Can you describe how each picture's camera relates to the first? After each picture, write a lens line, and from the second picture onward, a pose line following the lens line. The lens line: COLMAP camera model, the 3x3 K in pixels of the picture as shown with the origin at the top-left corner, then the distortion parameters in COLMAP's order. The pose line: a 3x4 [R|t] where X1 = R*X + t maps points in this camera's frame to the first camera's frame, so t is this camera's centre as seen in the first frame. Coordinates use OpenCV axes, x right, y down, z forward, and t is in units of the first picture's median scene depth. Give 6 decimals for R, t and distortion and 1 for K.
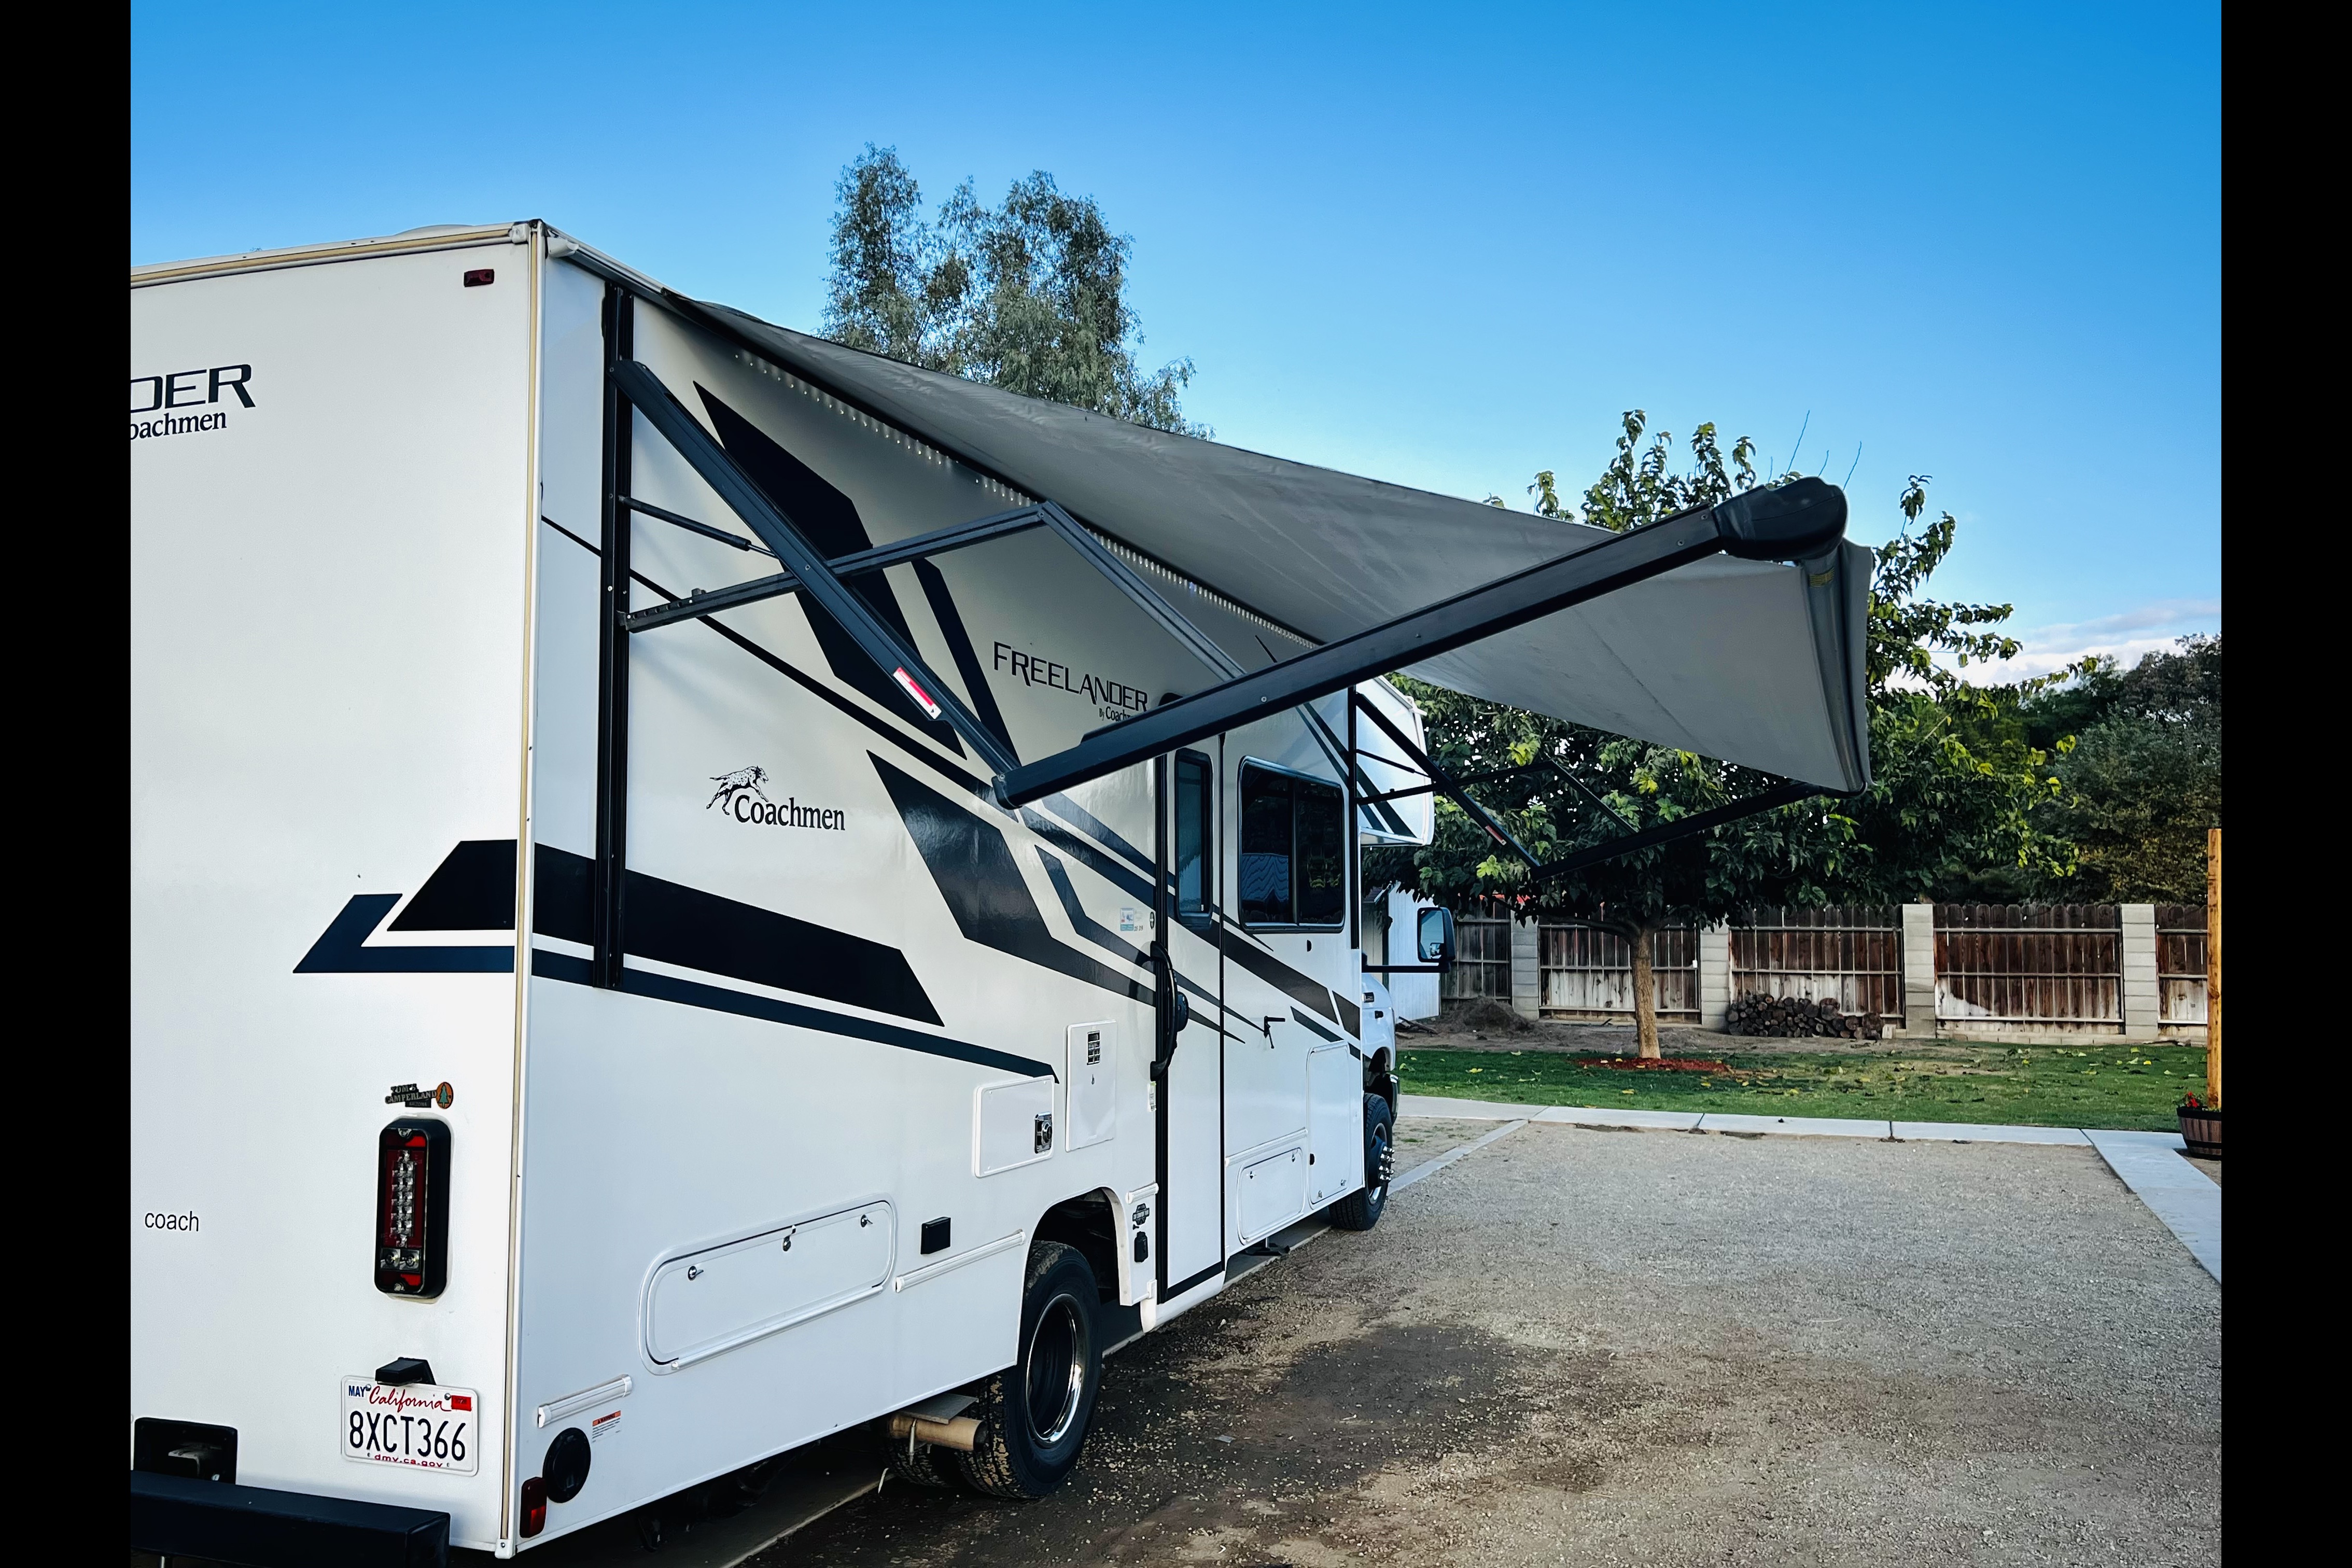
lens RADIAL K [[1996.9, 0, 1174.6], [0, 1996.9, 779.1], [0, 0, 1]] dist [0.003712, -0.004158]
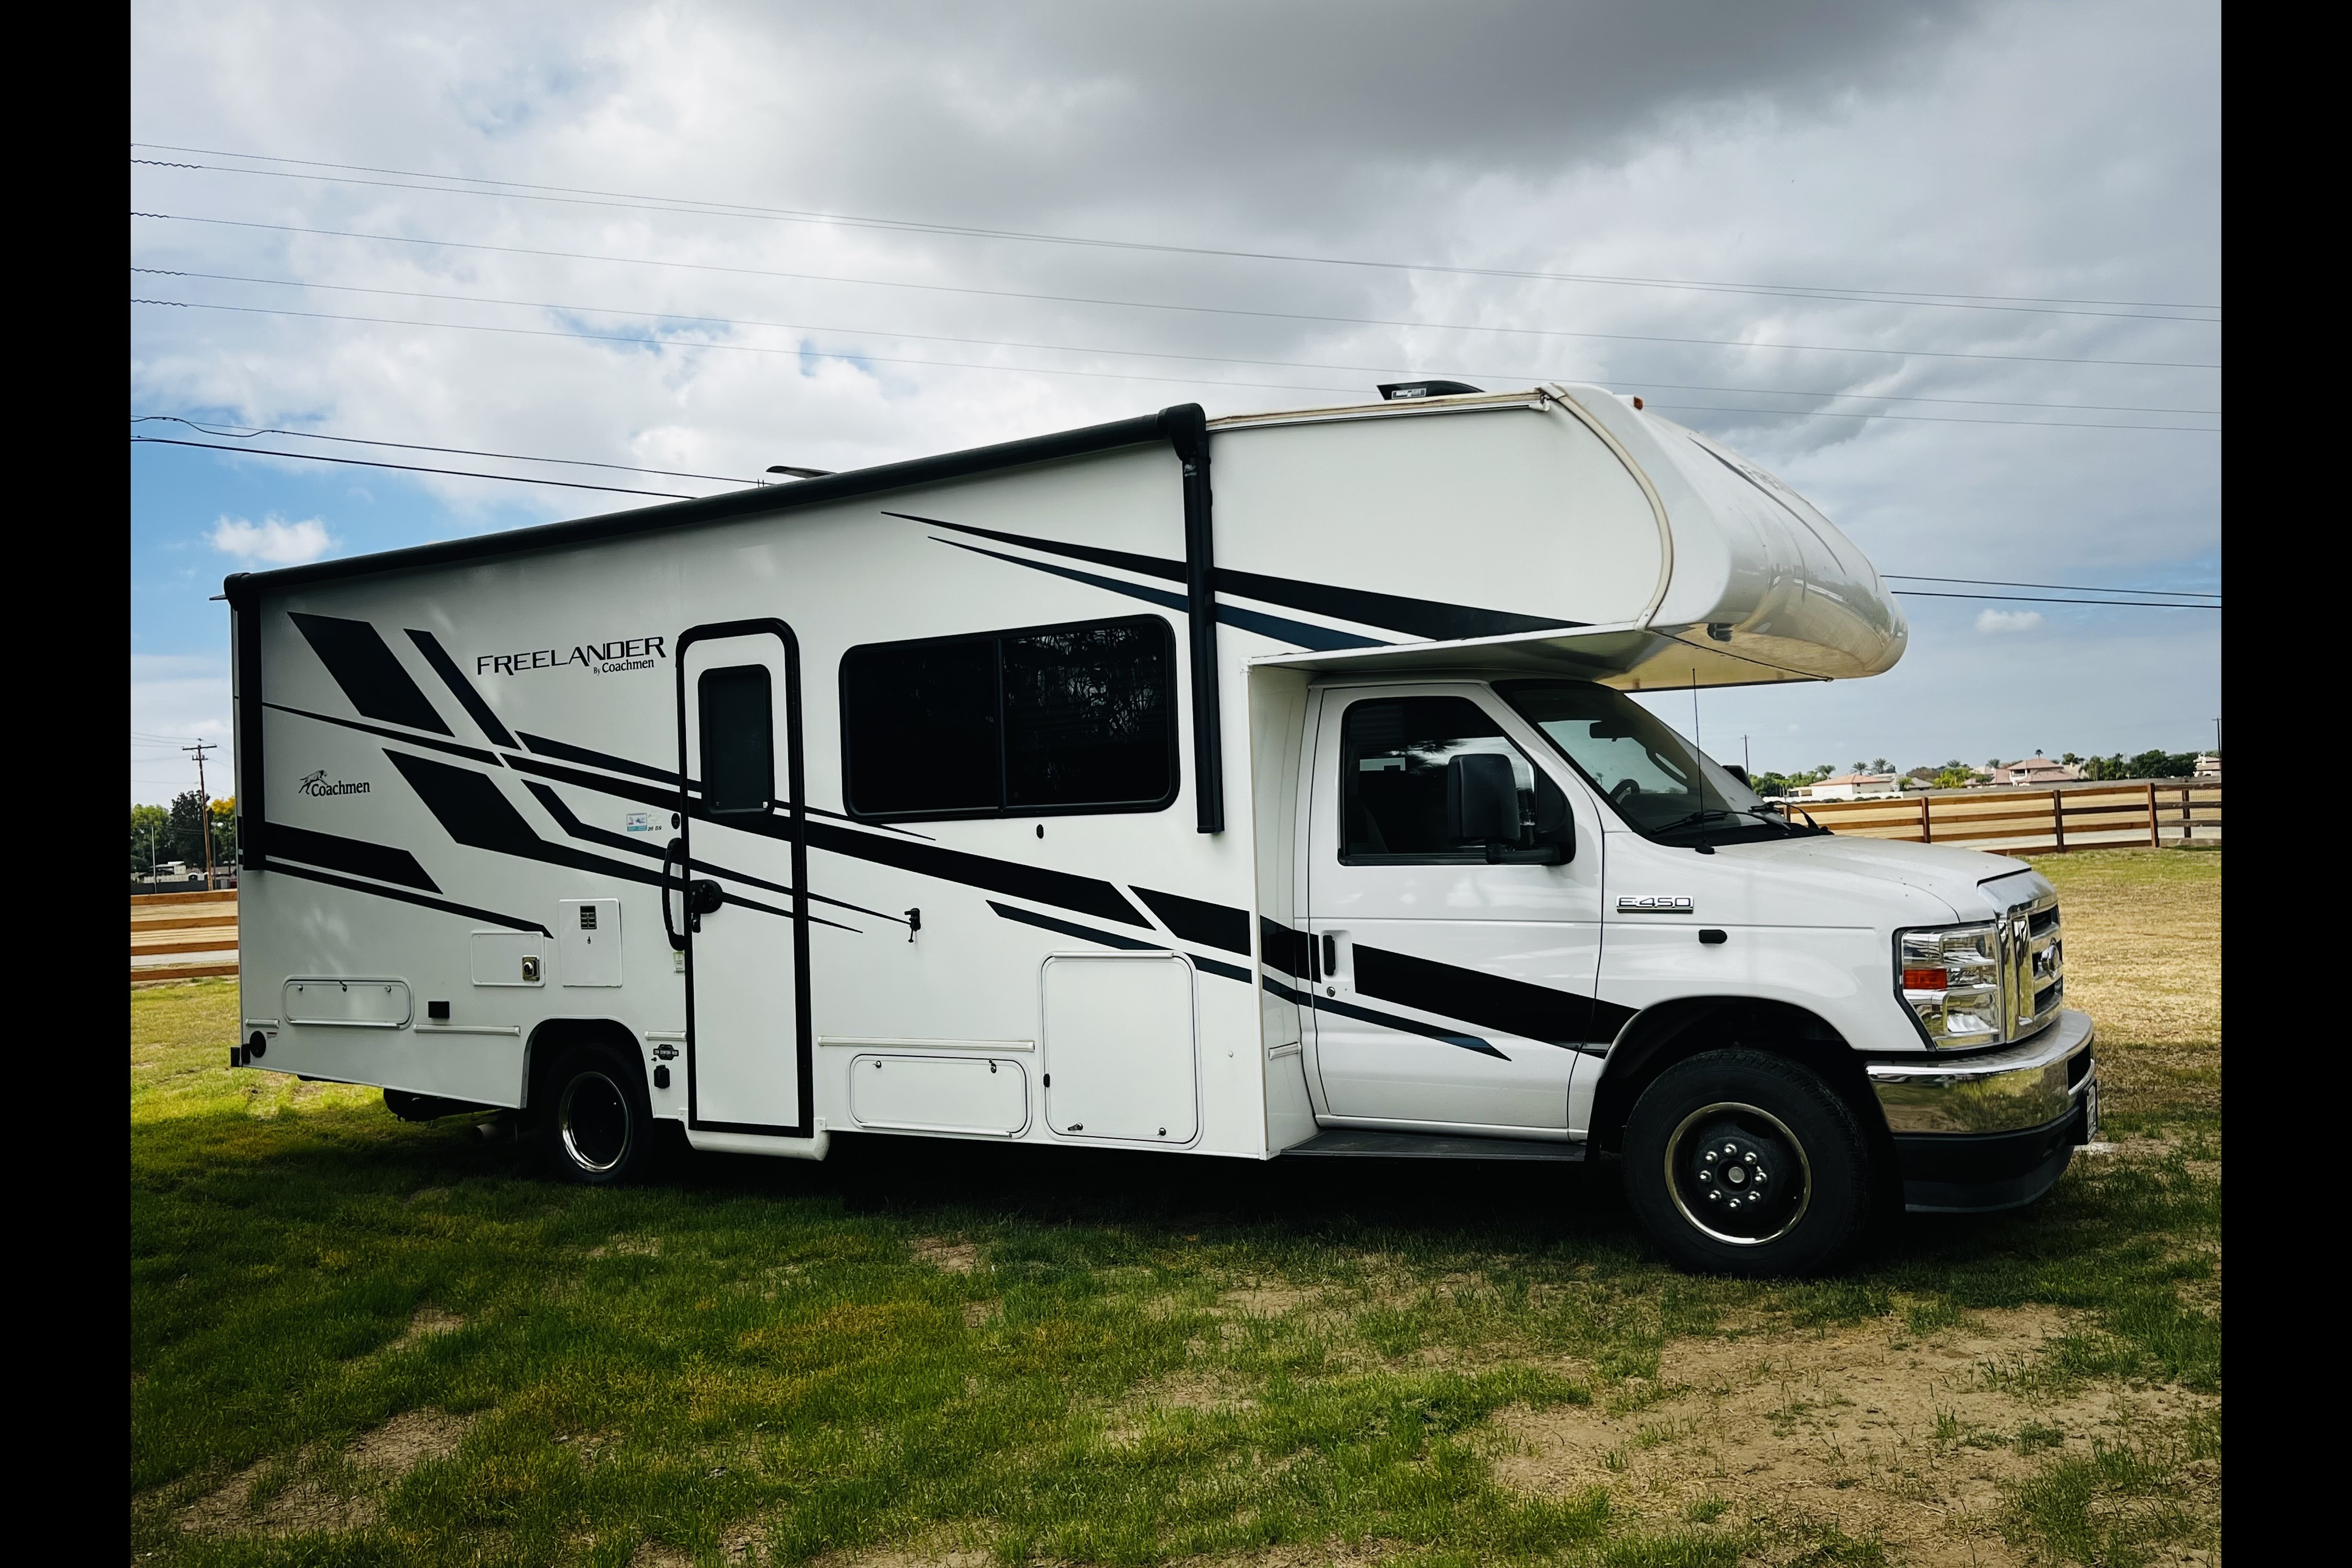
lens RADIAL K [[1996.9, 0, 1176.3], [0, 1996.9, 792.4], [0, 0, 1]] dist [0.003712, -0.004158]
pose [[-0.251533, -0.002620, -0.967845, 1.243263], [0.112376, 0.993154, -0.031894, 0.143391], [0.961303, -0.116785, -0.249516, 1.808931]]
